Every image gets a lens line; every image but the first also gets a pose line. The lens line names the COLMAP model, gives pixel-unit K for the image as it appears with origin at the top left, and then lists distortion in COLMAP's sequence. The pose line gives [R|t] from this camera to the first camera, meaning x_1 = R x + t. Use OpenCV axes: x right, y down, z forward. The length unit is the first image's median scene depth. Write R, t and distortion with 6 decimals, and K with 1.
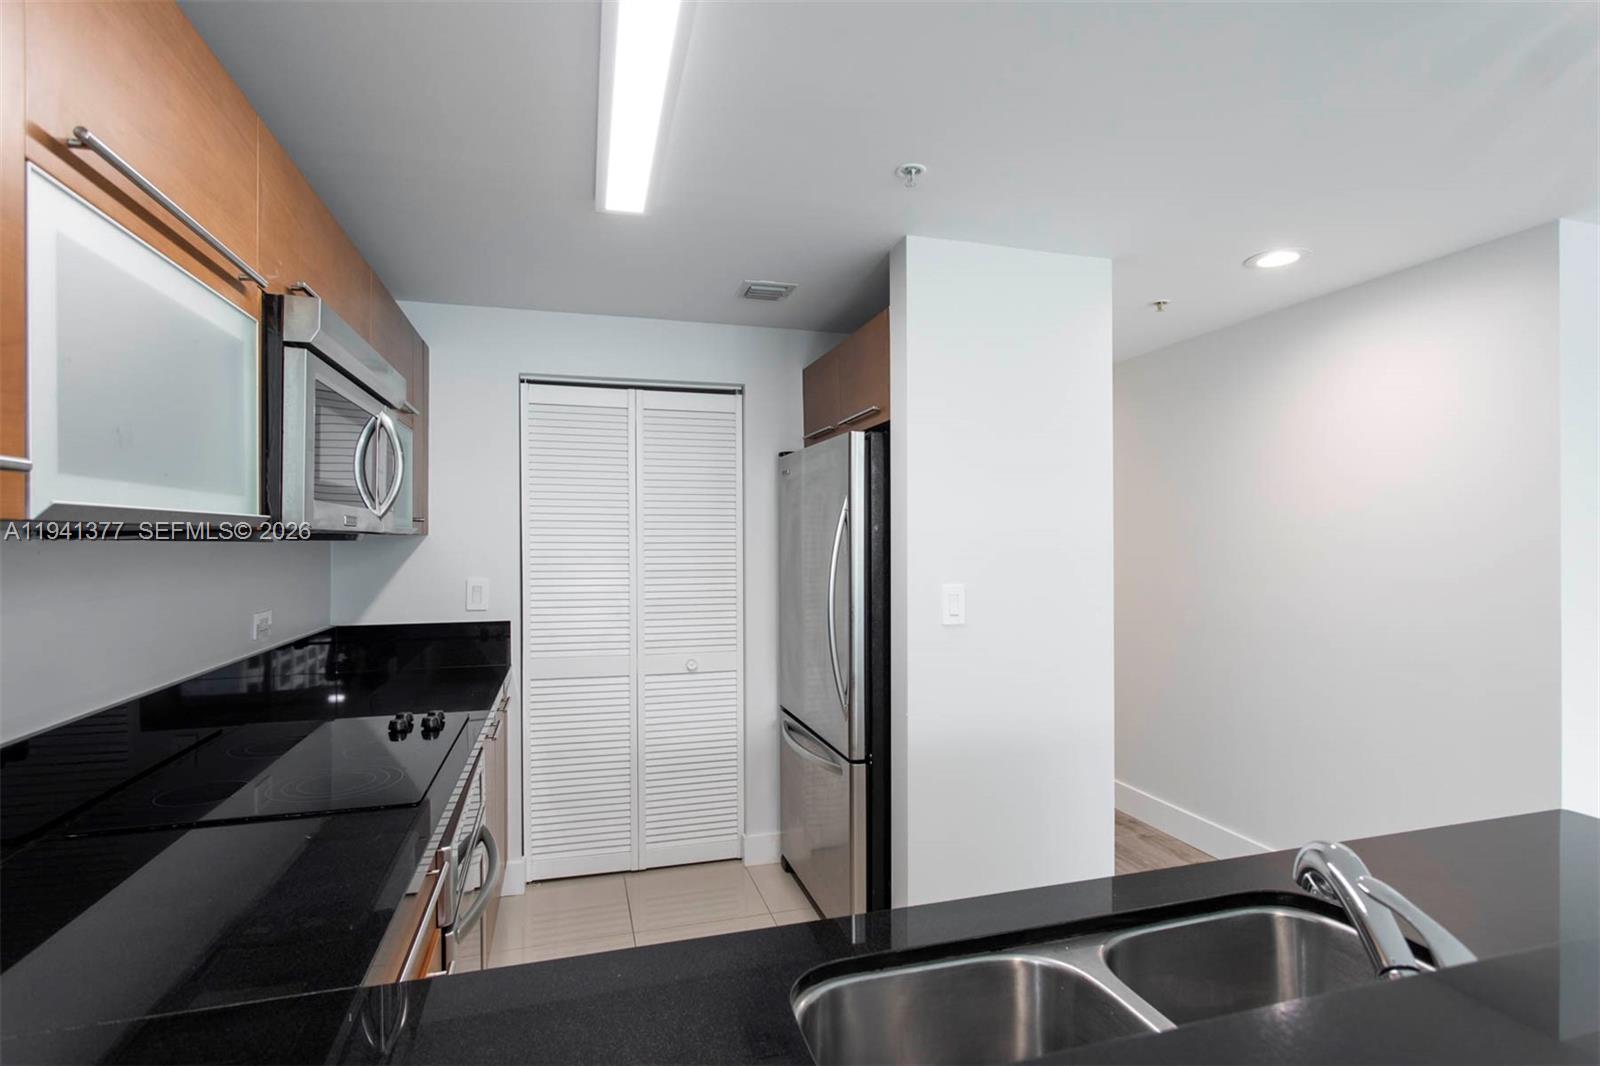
lens RADIAL K [[790.2, 0, 803.1], [0, 790.2, 541.5], [0, 0, 1]] dist [-0.024471, 0.019940]
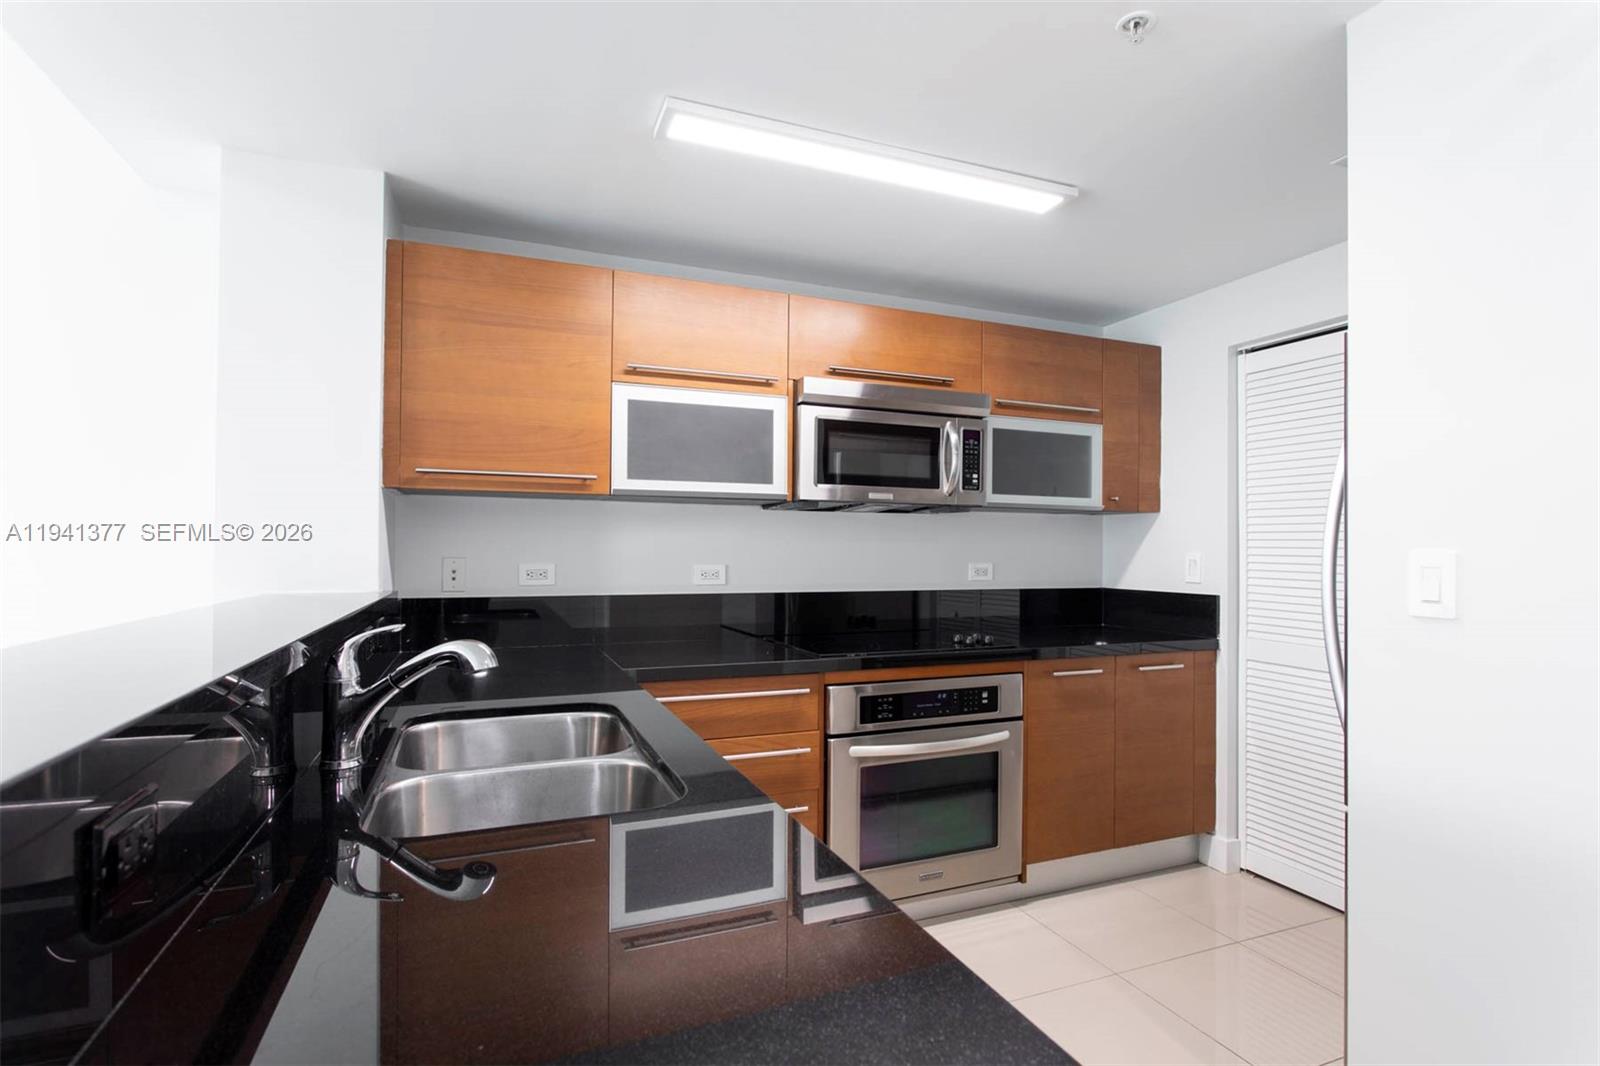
lens RADIAL K [[790.2, 0, 803.1], [0, 790.2, 541.5], [0, 0, 1]] dist [-0.024471, 0.019940]
pose [[0.102224, -0.008328, -0.994727, 0.656374], [-0.007372, 0.999931, -0.009129, 0.052160], [0.994734, 0.008266, 0.102156, 0.425452]]
